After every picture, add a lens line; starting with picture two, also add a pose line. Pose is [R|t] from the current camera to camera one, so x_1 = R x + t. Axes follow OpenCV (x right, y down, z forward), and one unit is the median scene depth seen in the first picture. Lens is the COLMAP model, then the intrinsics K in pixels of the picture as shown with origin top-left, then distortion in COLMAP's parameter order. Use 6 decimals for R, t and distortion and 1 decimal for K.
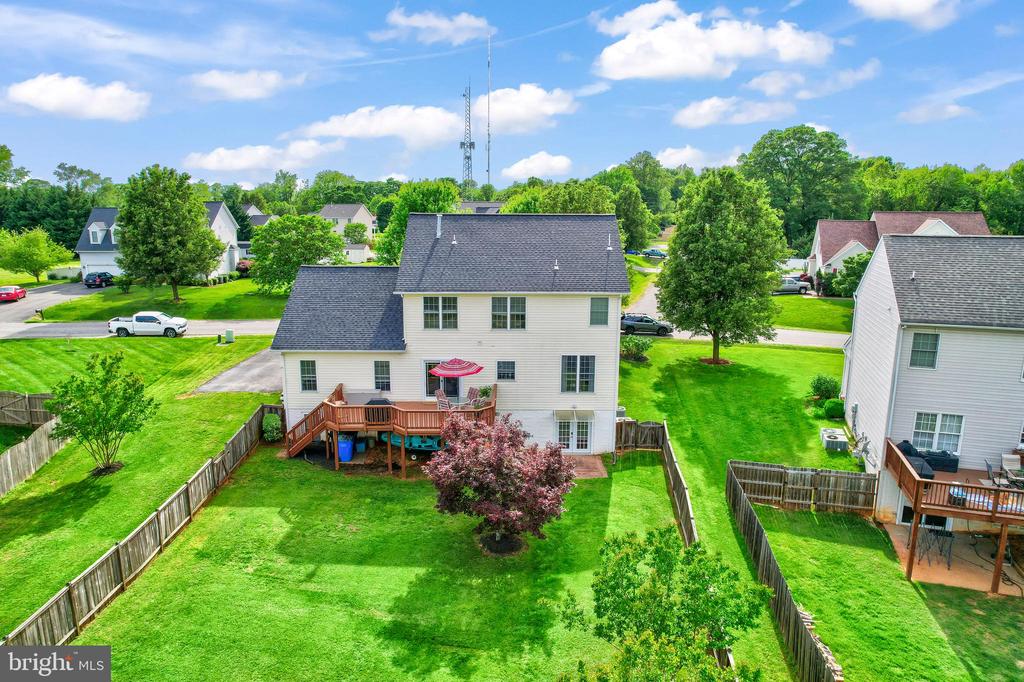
lens RADIAL K [[659.4, 0, 512.0], [0, 659.4, 341.0], [0, 0, 1]] dist [-0.072324, 0.062259]
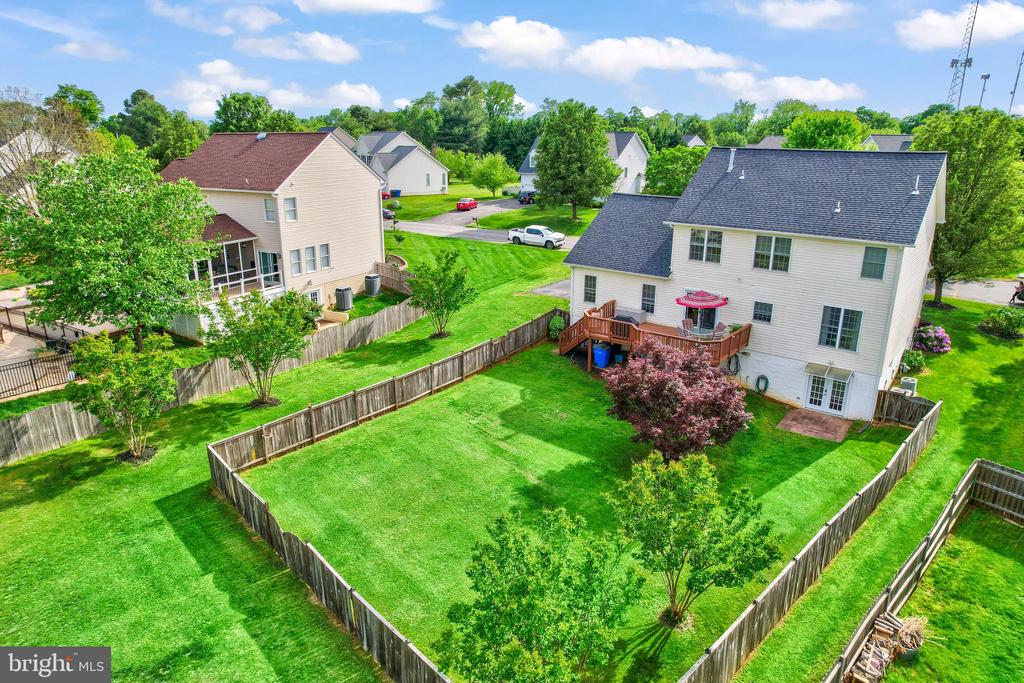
lens RADIAL K [[659.4, 0, 512.0], [0, 659.4, 341.5], [0, 0, 1]] dist [-0.072324, 0.062259]
pose [[0.779694, 0.186355, -0.597787, 0.291691], [-0.125085, 0.981798, 0.142918, -0.004455], [0.613540, -0.036658, 0.788813, 0.002270]]
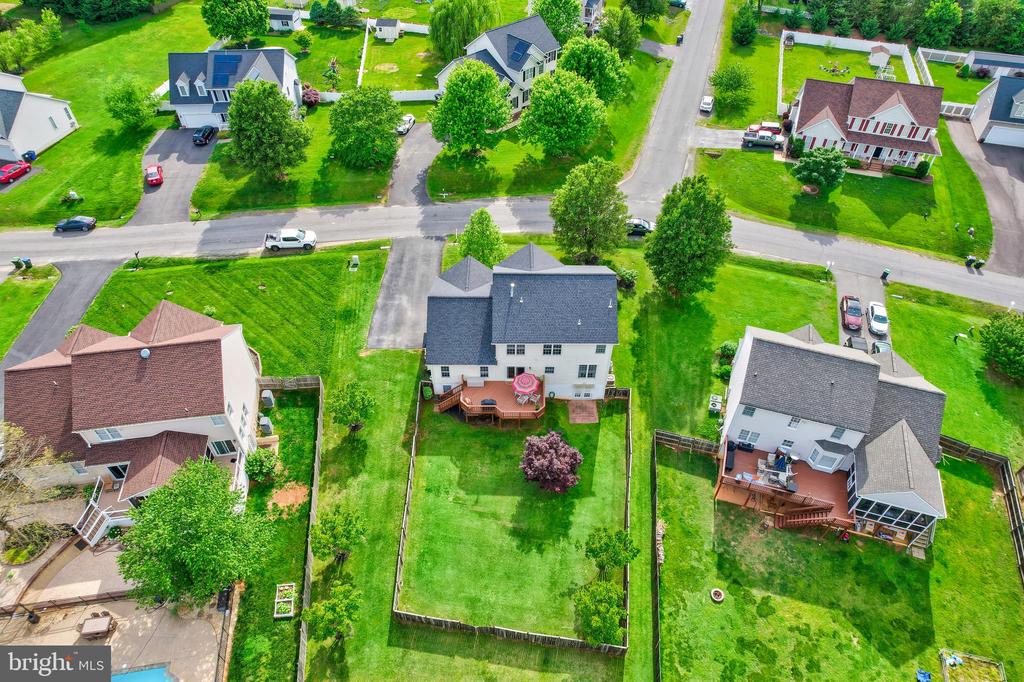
lens RADIAL K [[654.1, 0, 512.0], [0, 654.1, 341.0], [0, 0, 1]] dist [-0.047679, -0.000613]
pose [[0.999971, 0.003905, -0.006500, -0.105940], [0.000412, 0.827984, 0.560752, -1.090091], [0.007572, -0.560739, 0.827958, -0.519777]]
